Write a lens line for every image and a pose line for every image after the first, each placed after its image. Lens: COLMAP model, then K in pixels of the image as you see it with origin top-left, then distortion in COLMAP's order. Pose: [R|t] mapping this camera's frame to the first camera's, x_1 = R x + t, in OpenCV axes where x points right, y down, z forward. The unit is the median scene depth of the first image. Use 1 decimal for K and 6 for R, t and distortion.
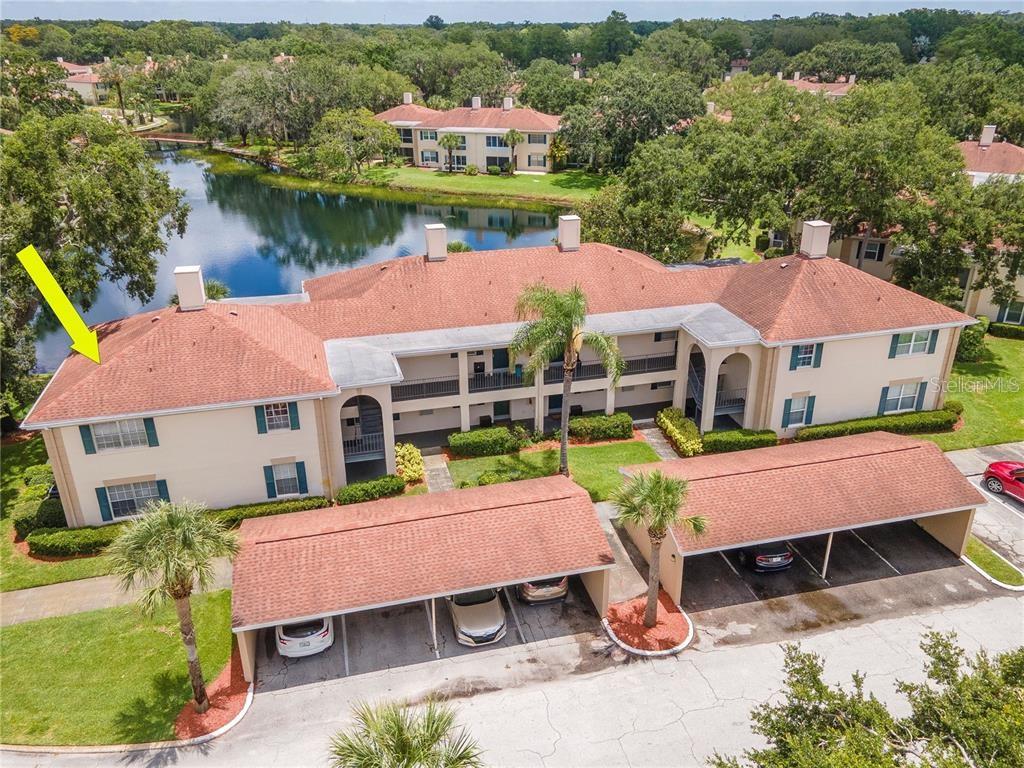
lens RADIAL K [[804.8, 0, 530.8], [0, 804.8, 385.5], [0, 0, 1]] dist [0.035293, 0.001671]
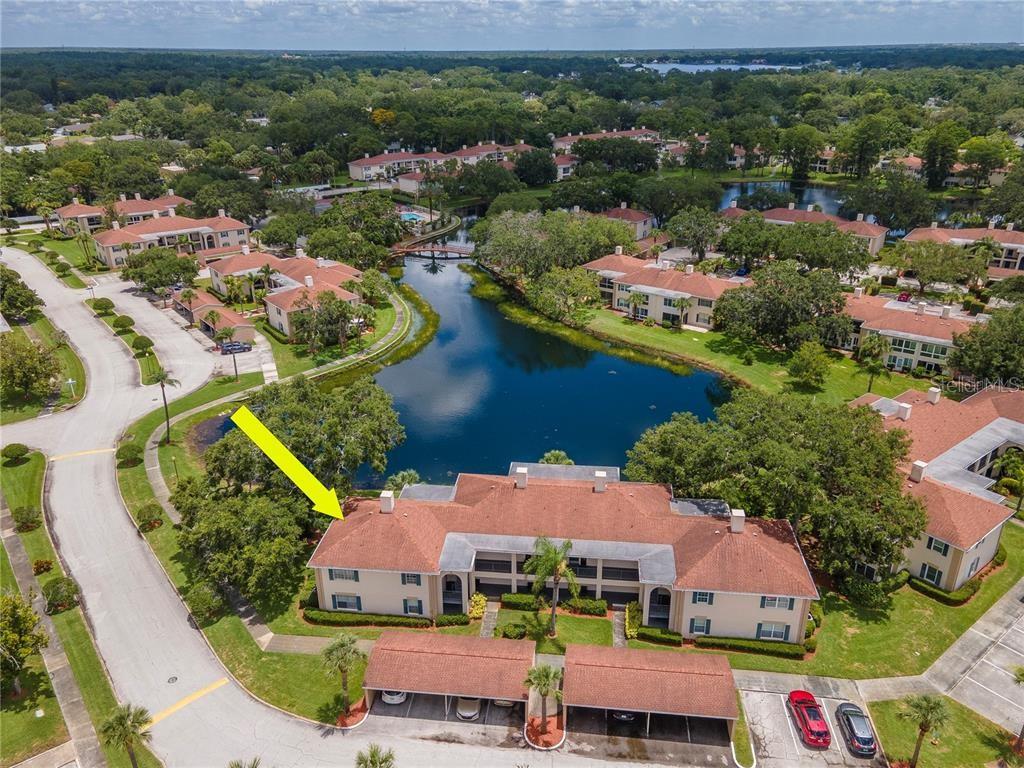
lens RADIAL K [[804.8, 0, 530.8], [0, 804.8, 385.5], [0, 0, 1]] dist [0.035293, 0.001671]
pose [[0.932064, 0.148717, -0.330364, 0.558402], [-0.144147, 0.988809, 0.038438, -0.550653], [0.332384, 0.011795, 0.943071, -0.821124]]
